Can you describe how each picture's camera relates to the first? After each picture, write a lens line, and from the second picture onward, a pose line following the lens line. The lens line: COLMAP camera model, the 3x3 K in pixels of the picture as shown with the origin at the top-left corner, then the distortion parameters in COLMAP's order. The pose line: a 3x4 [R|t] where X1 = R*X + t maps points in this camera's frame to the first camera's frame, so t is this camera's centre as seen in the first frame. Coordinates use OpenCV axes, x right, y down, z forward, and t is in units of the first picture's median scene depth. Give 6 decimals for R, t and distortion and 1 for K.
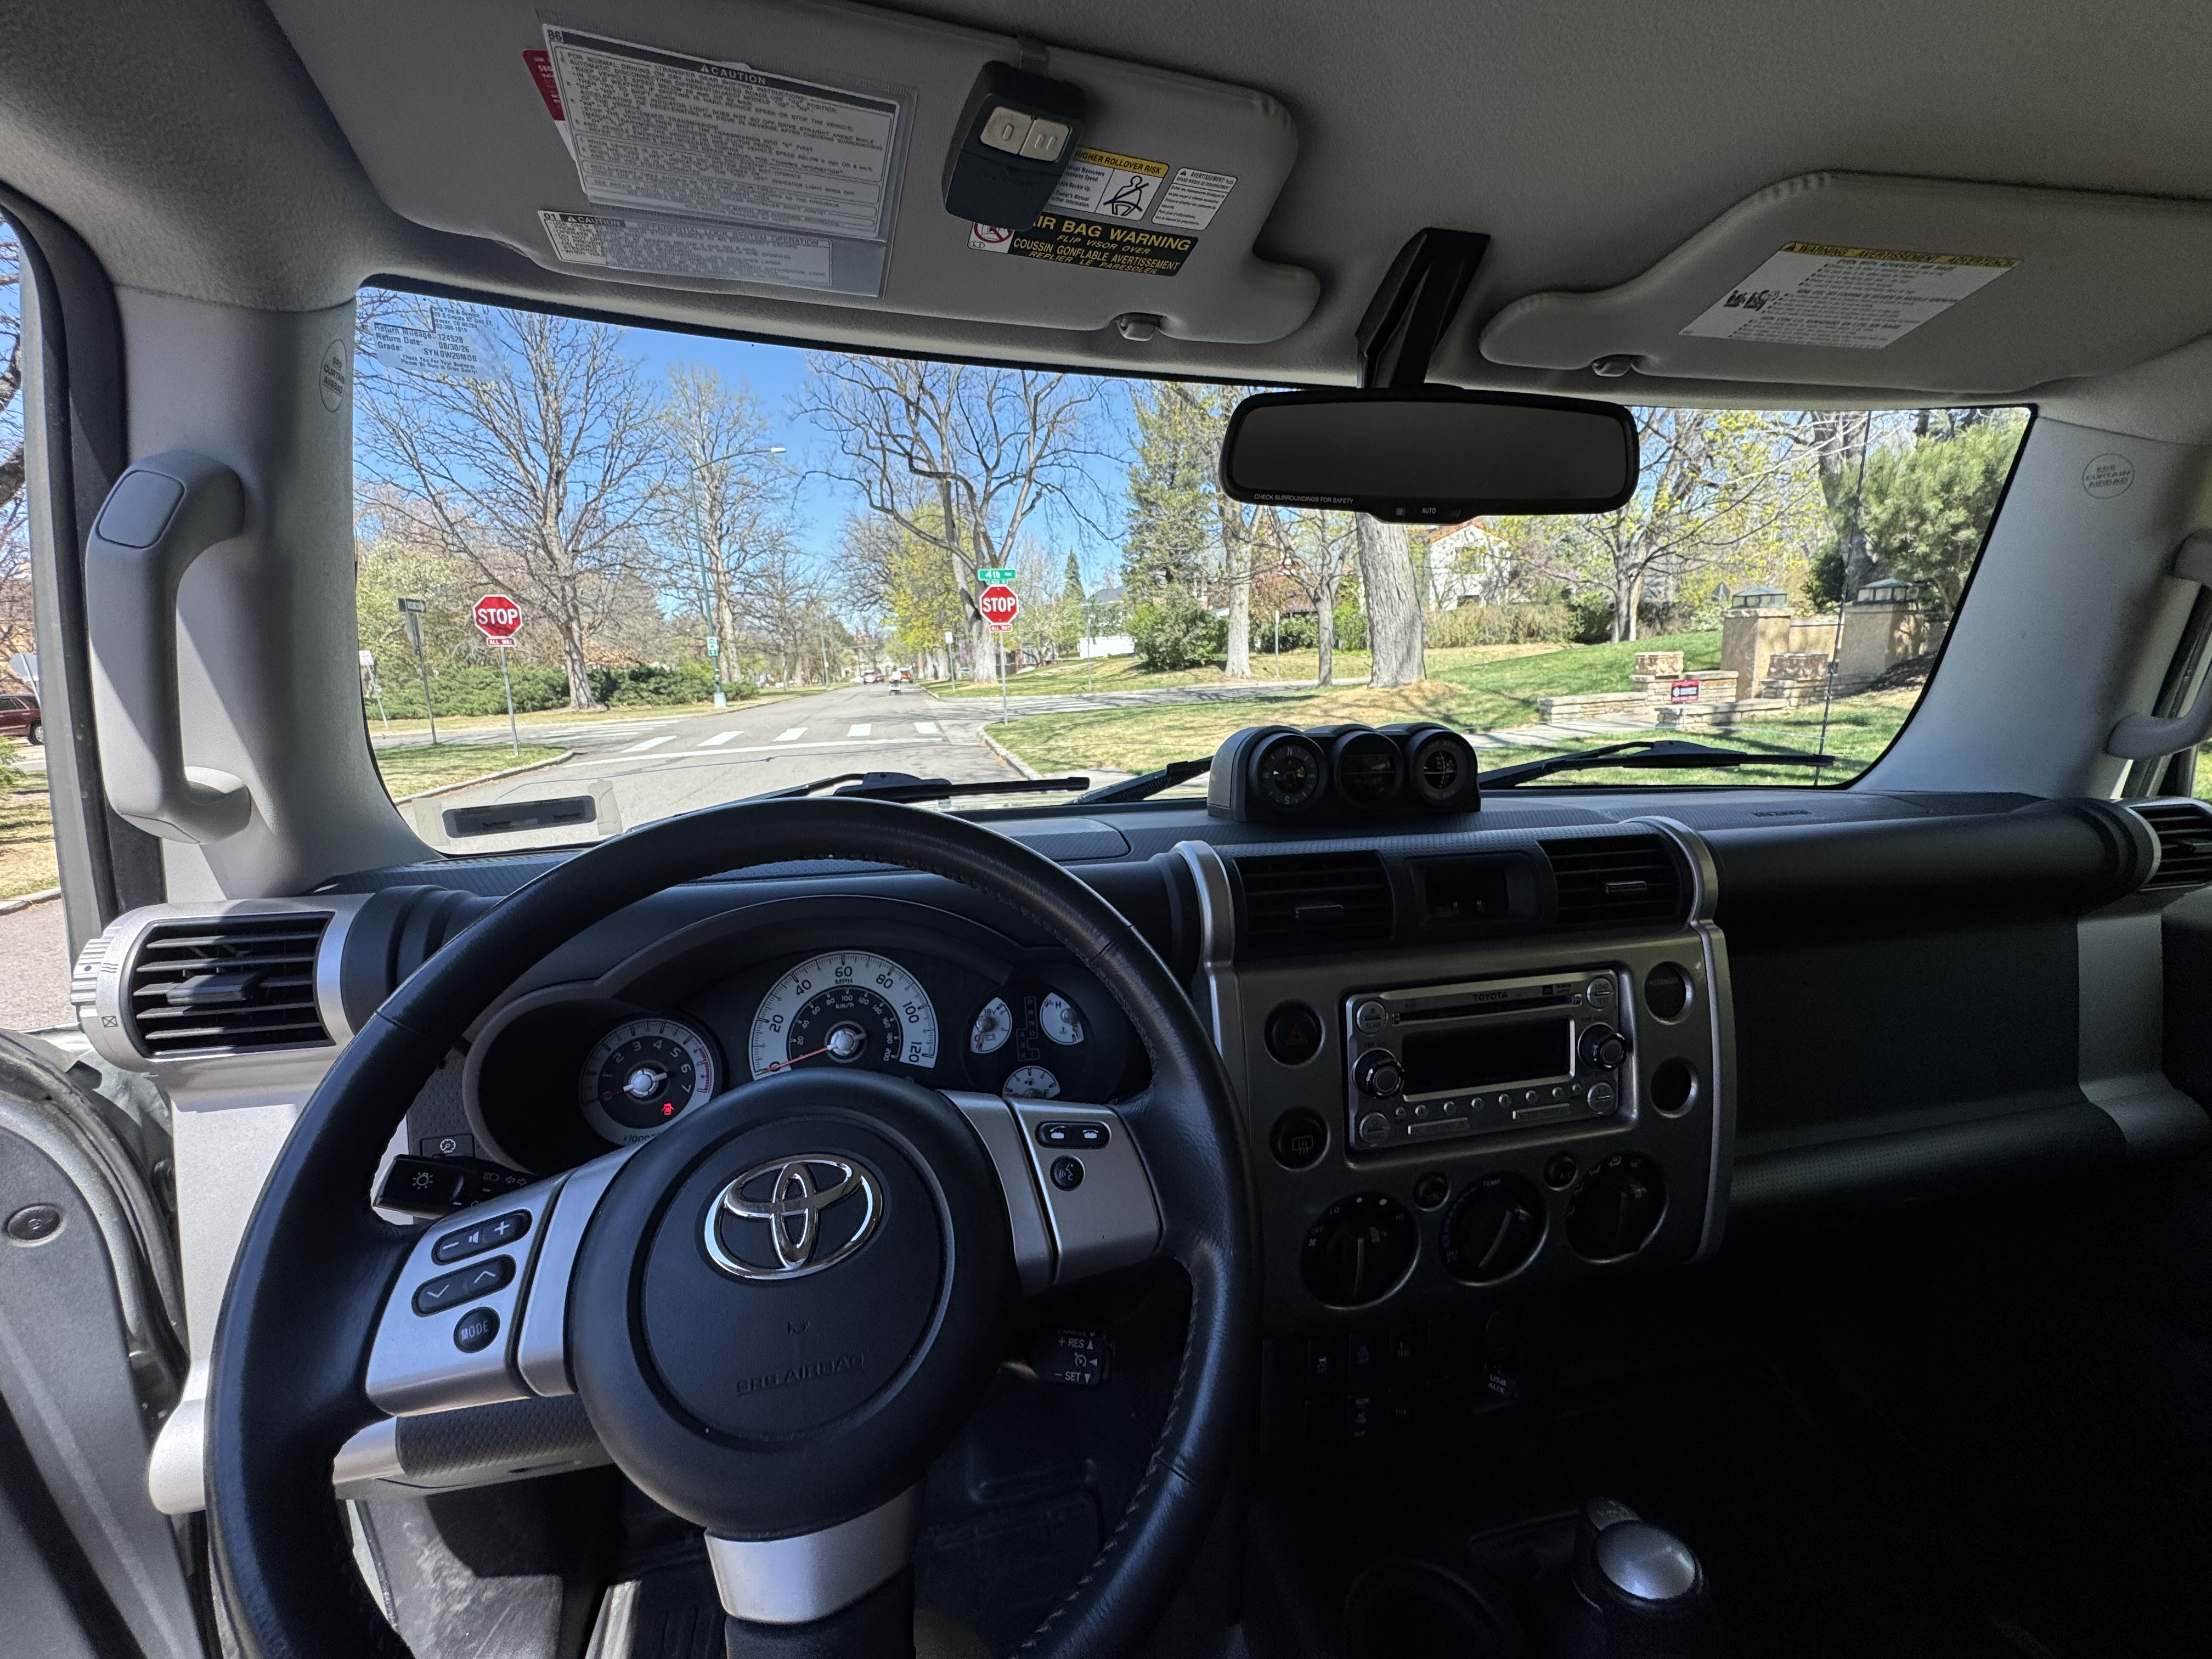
lens RADIAL K [[897.8, 0, 1106.0], [0, 897.8, 829.5], [0, 0, 1]] dist [0.001806, 0.000067]
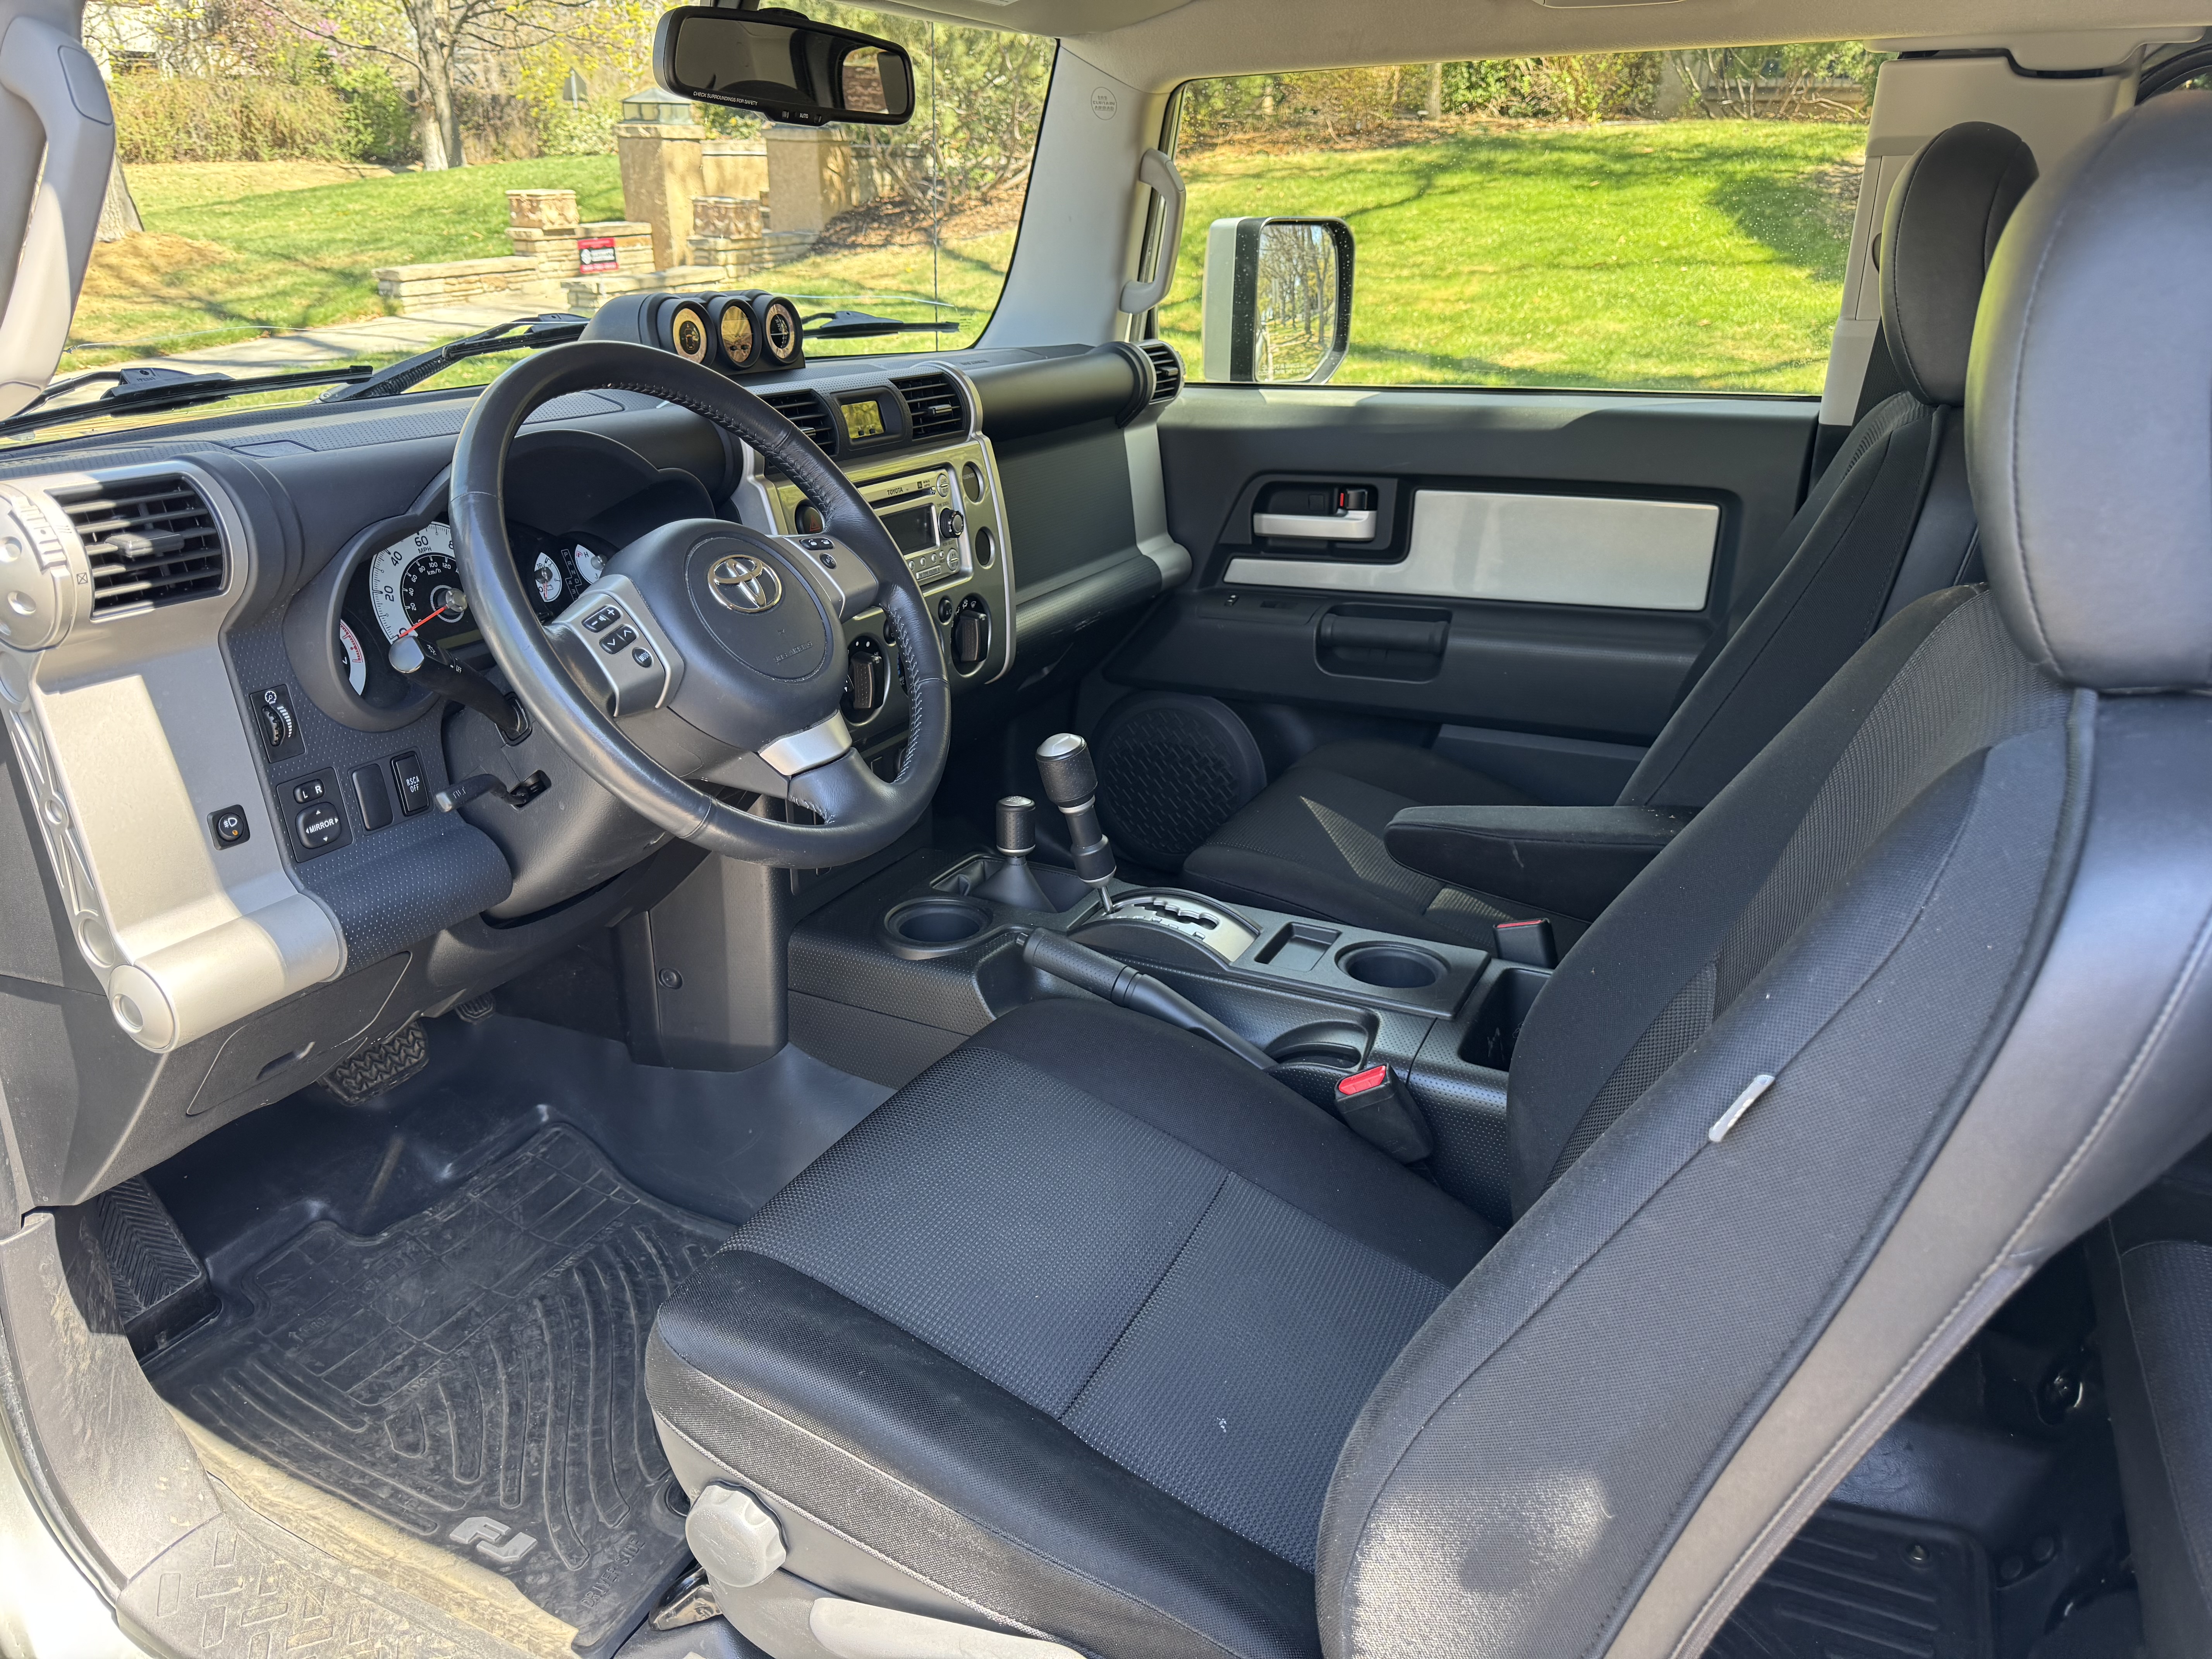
lens RADIAL K [[1543.7, 0, 1115.3], [0, 1543.7, 823.0], [0, 0, 1]] dist [0.010798, -0.000877]
pose [[0.627888, -0.271050, 0.729581, -0.043794], [0.121641, 0.960055, 0.251988, 0.003930], [-0.768739, -0.069473, 0.635778, -0.029354]]
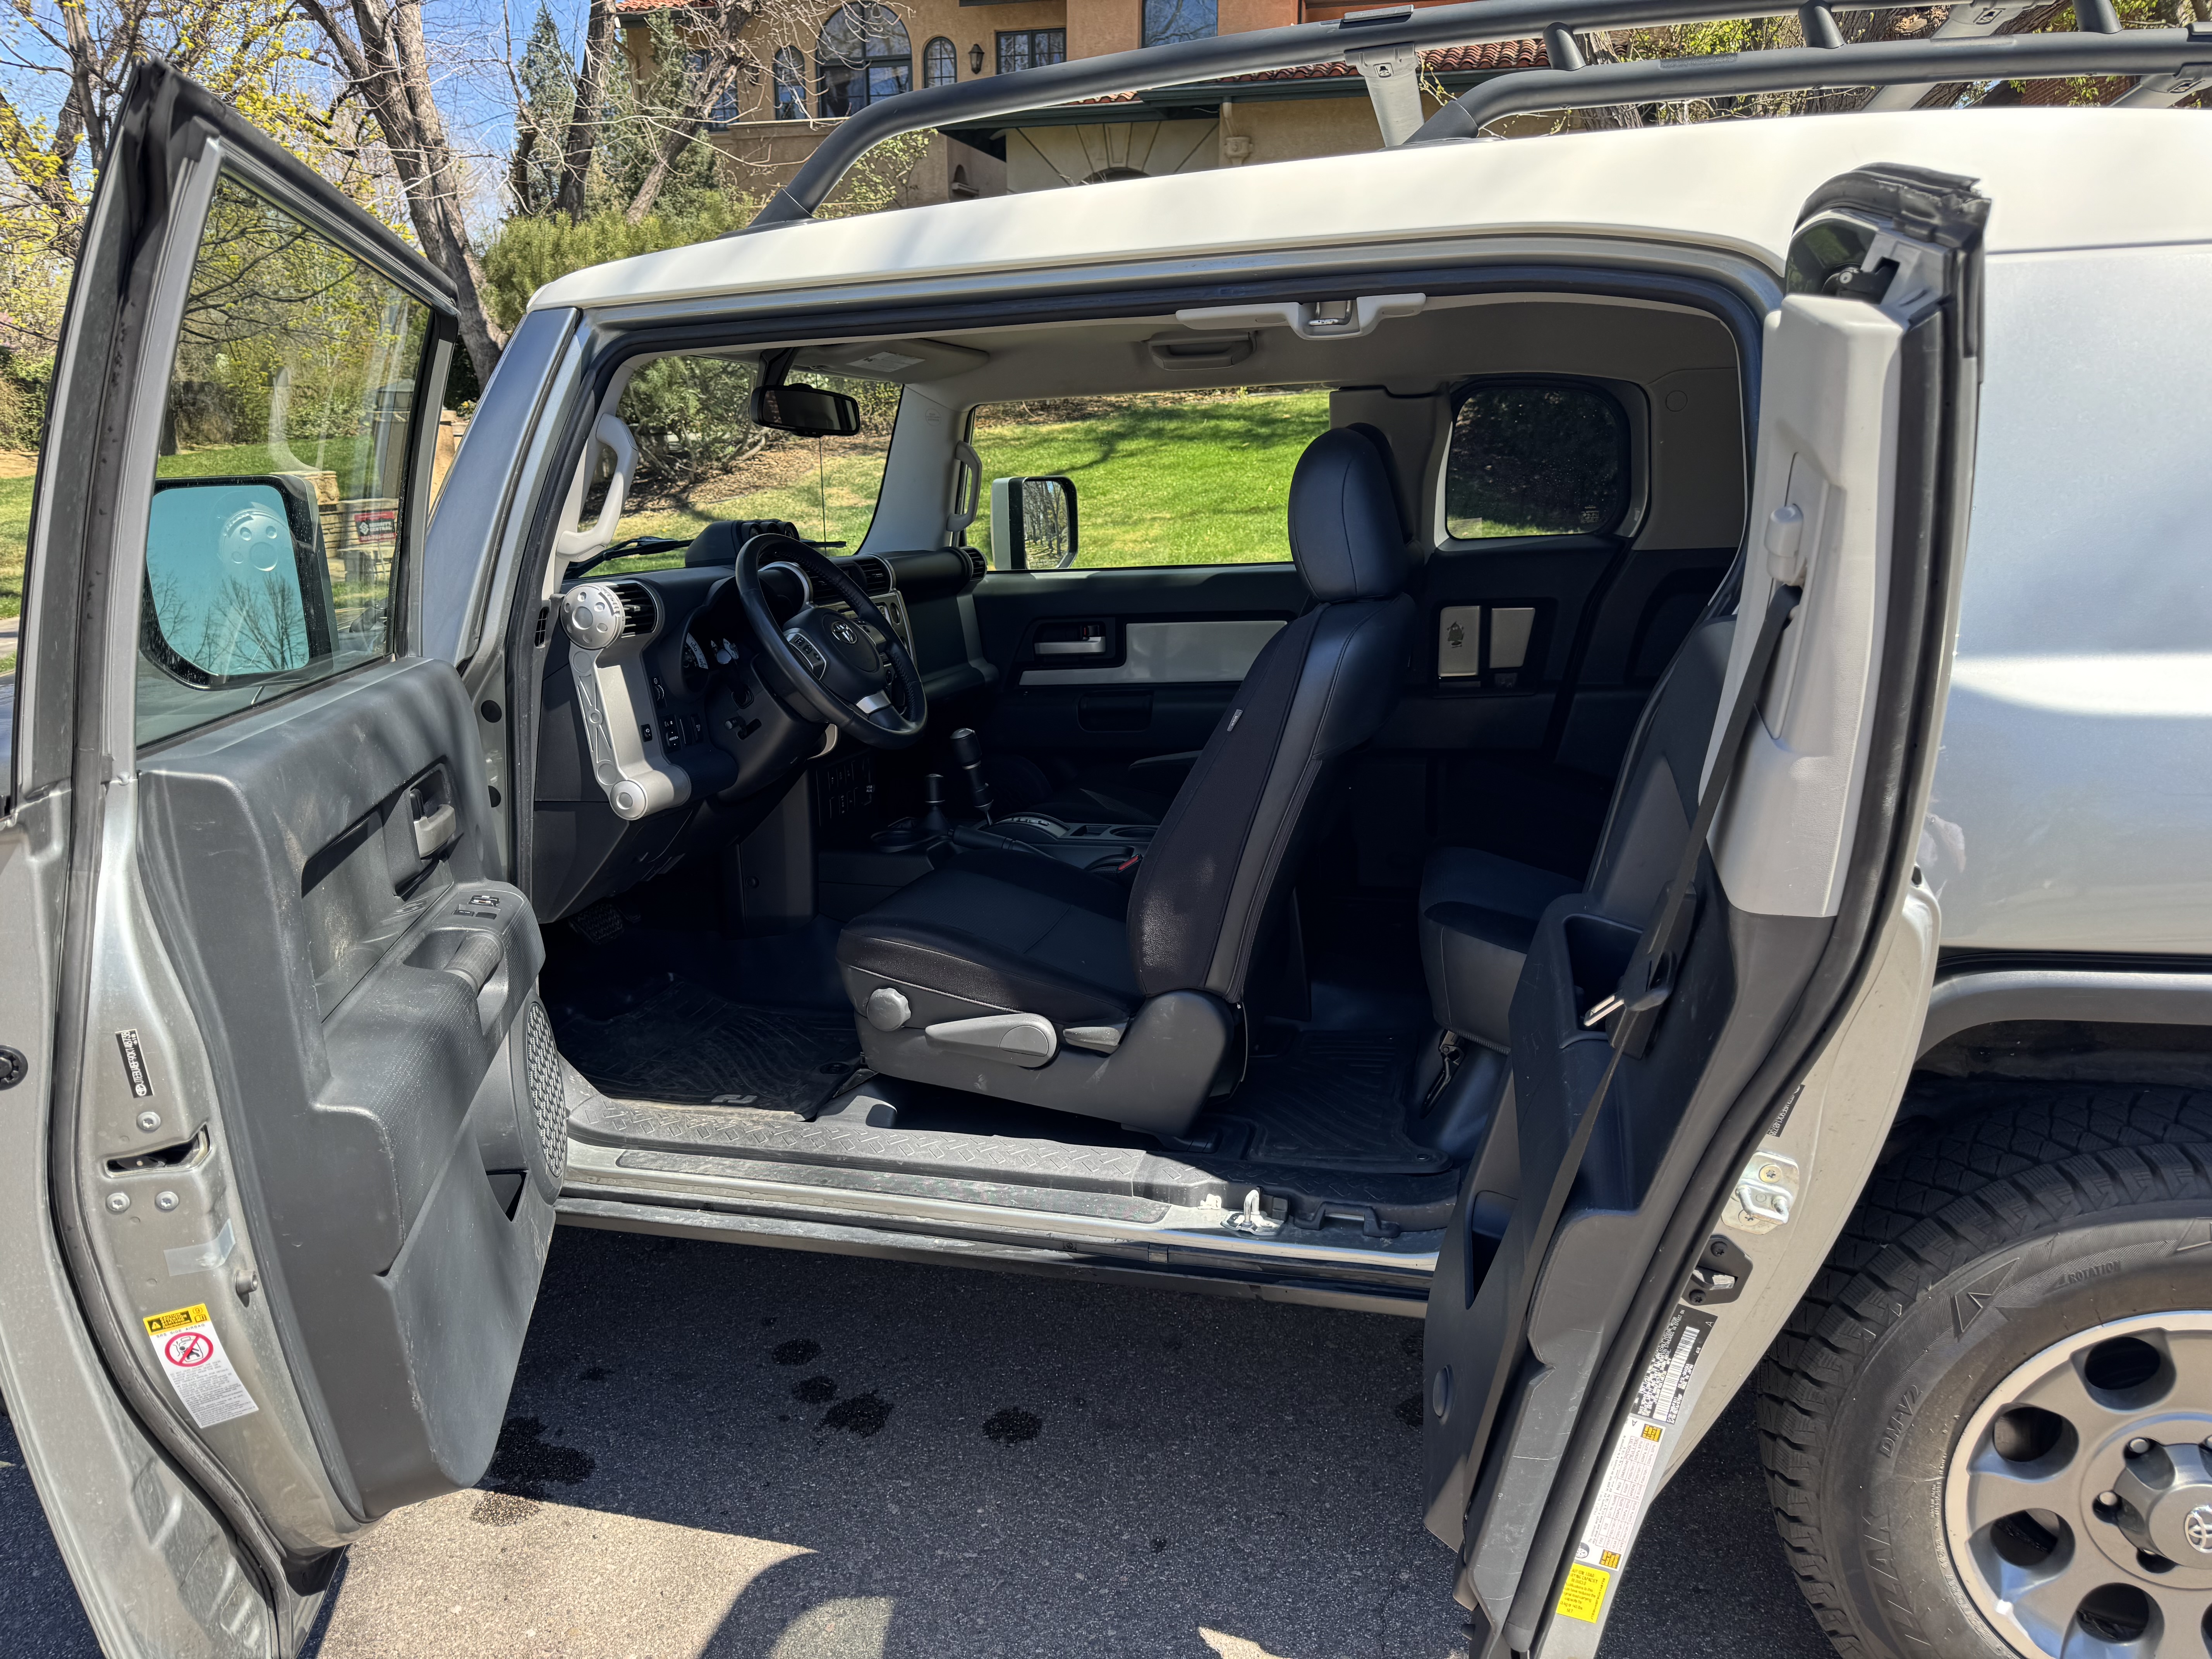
lens RADIAL K [[1494.9, 0, 1119.8], [0, 1494.9, 830.1], [0, 0, 1]] dist [0.211344, -0.323555]
pose [[0.468999, -0.201972, 0.859795, -0.116292], [0.171205, 0.975826, 0.135840, 0.011547], [-0.866446, 0.083493, 0.492241, -0.066786]]
